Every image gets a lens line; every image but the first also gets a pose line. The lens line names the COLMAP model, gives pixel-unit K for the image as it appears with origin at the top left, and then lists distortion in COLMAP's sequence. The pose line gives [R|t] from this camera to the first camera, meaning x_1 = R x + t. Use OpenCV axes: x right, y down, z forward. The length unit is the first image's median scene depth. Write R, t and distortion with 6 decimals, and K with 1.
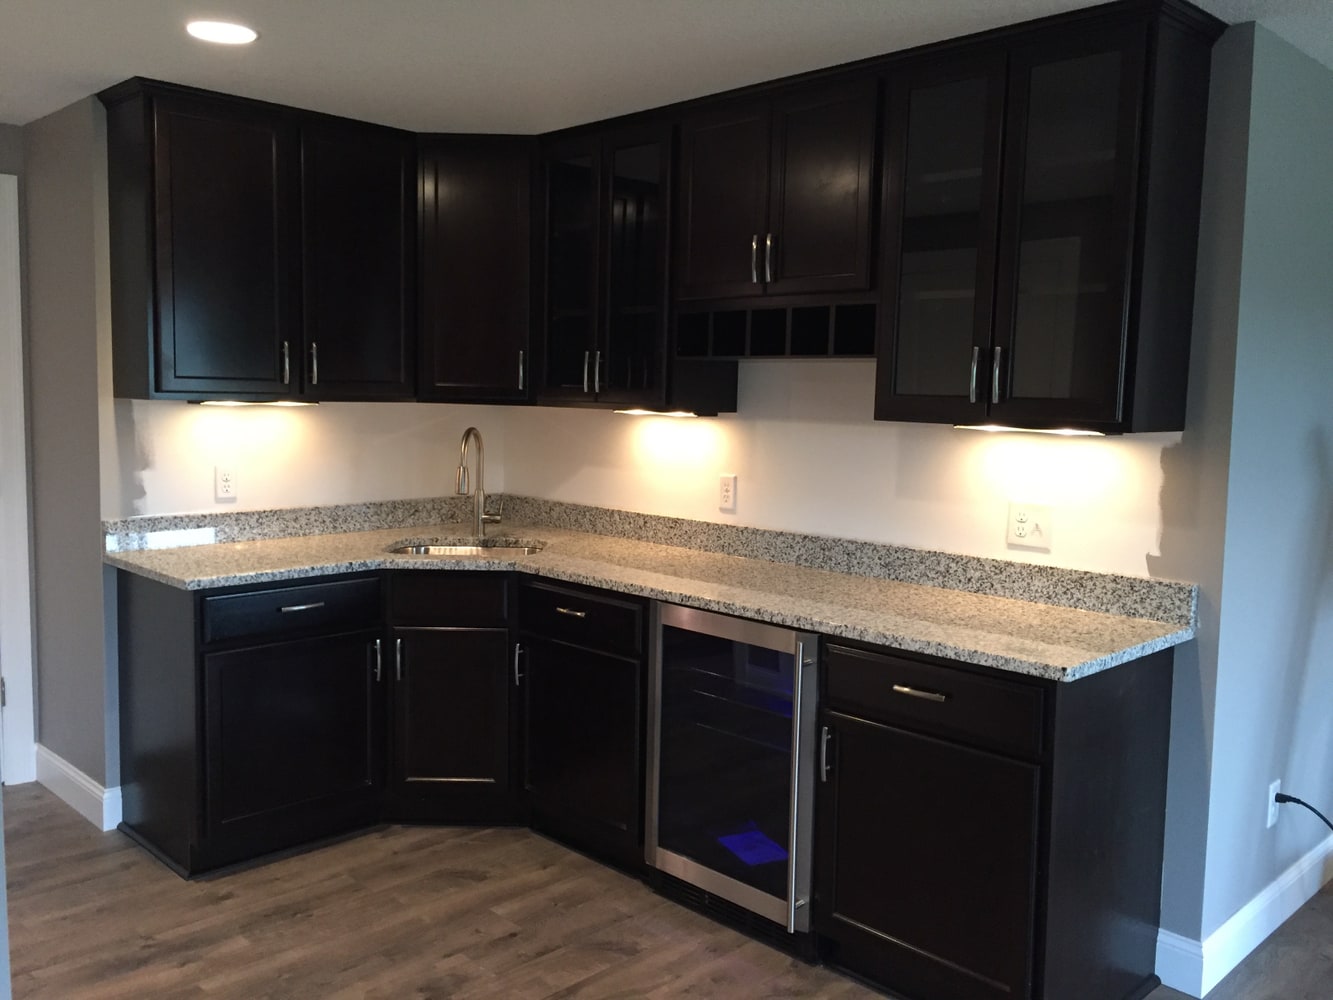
lens RADIAL K [[1142.6, 0, 665.9], [0, 1142.6, 493.7], [0, 0, 1]] dist [0.030133, -0.018626]
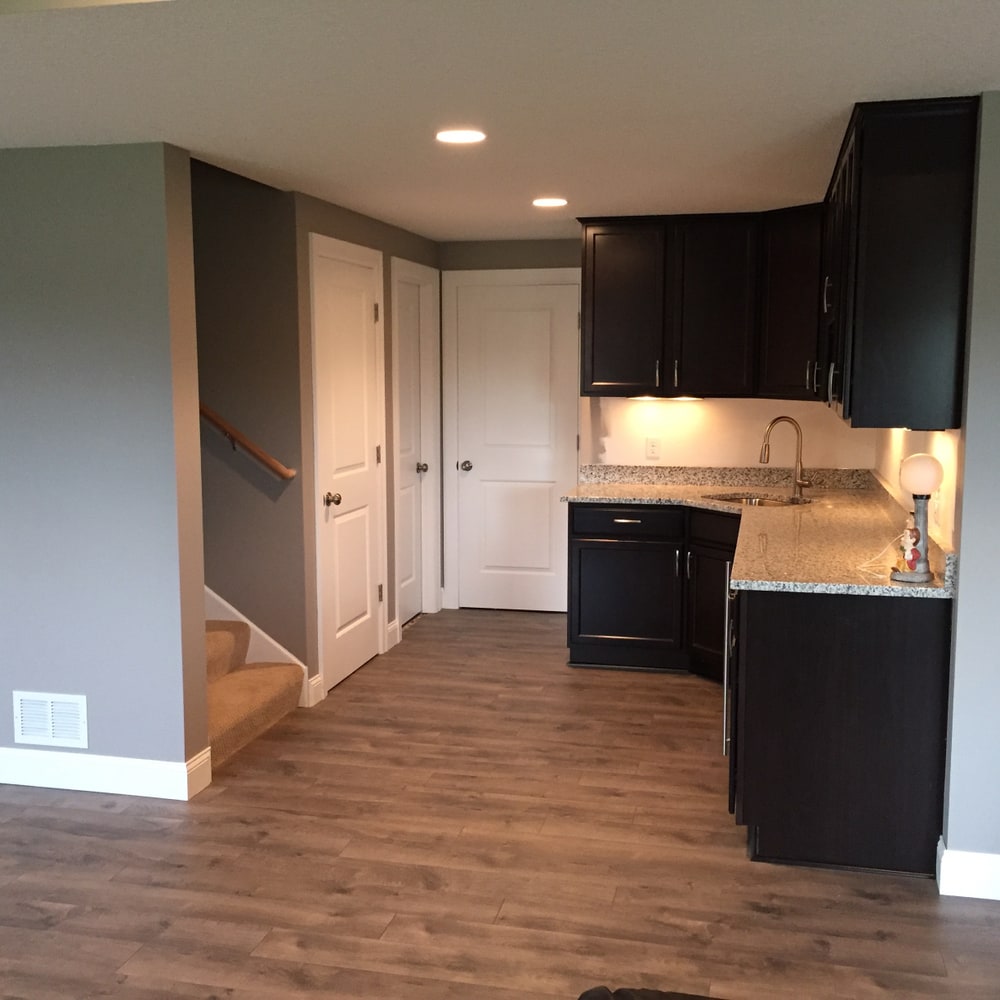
lens RADIAL K [[1138.5, 0, 498.9], [0, 1138.5, 479.3], [0, 0, 1]] dist [0.024471, 0.000000]
pose [[0.531276, 0.065982, -0.844625, 0.917705], [-0.067969, 0.997068, 0.035137, -0.007075], [0.844468, 0.038741, 0.534204, -0.044190]]
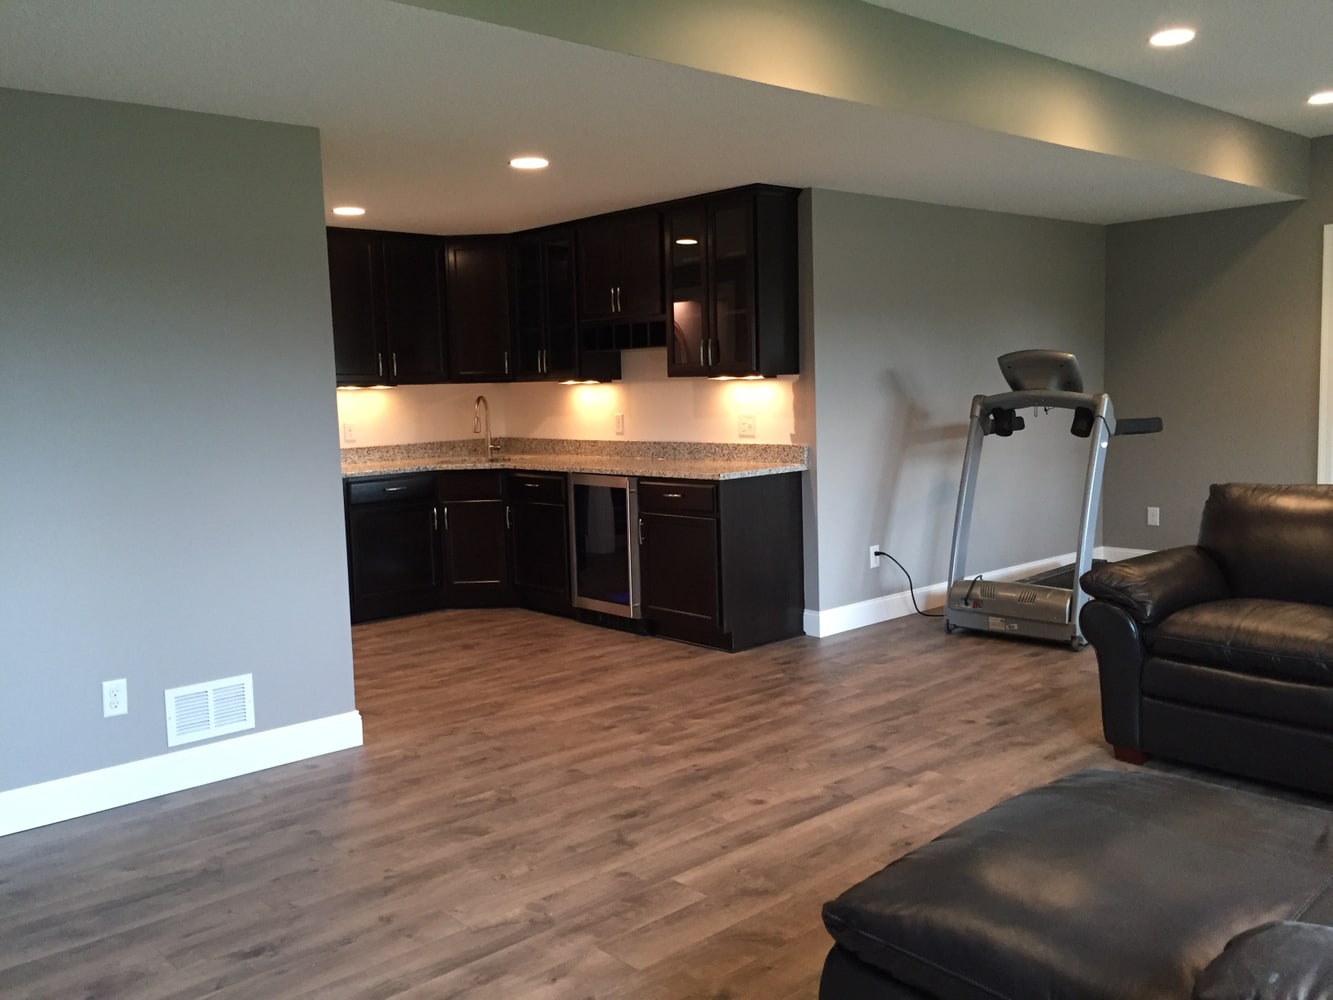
lens RADIAL K [[1142.6, 0, 662.2], [0, 1142.6, 499.6], [0, 0, 1]] dist [0.030133, -0.018626]
pose [[0.997671, -0.044145, -0.052001, 0.221834], [0.044592, 0.998977, 0.007456, 0.114987], [0.051619, -0.009758, 0.998619, -0.865783]]
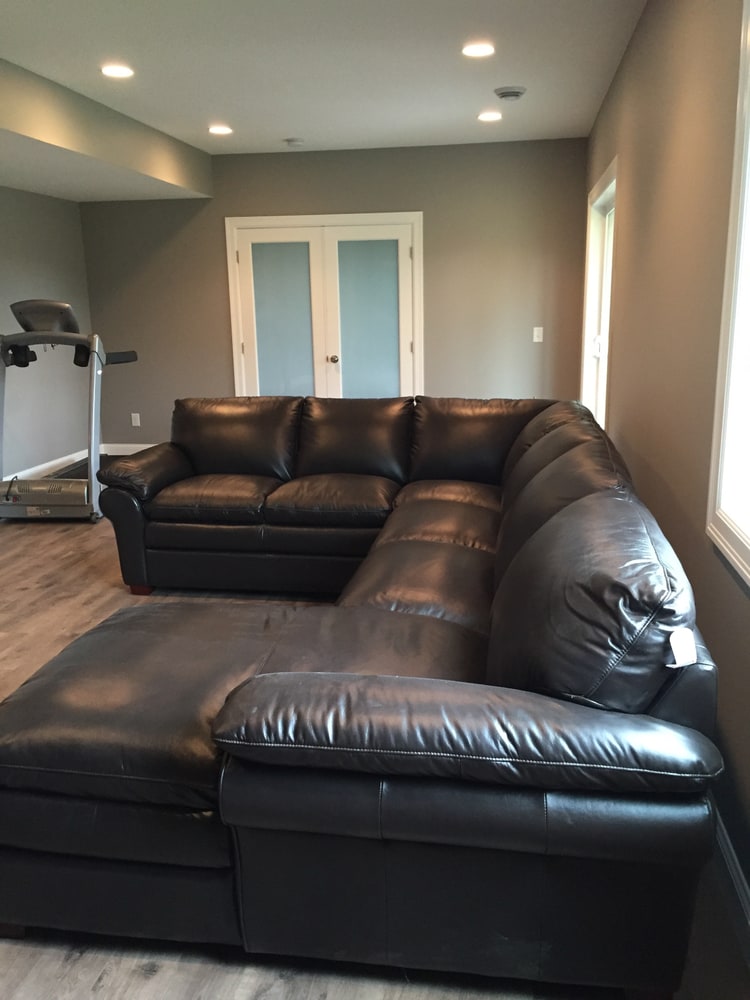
lens RADIAL K [[857.2, 0, 378.1], [0, 857.2, 499.9], [0, 0, 1]] dist [0.030133, -0.018626]
pose [[0.800976, -0.167240, 0.574863, 0.198573], [0.088489, 0.982716, 0.162600, 0.099114], [-0.592121, -0.079370, 0.801931, -0.890921]]
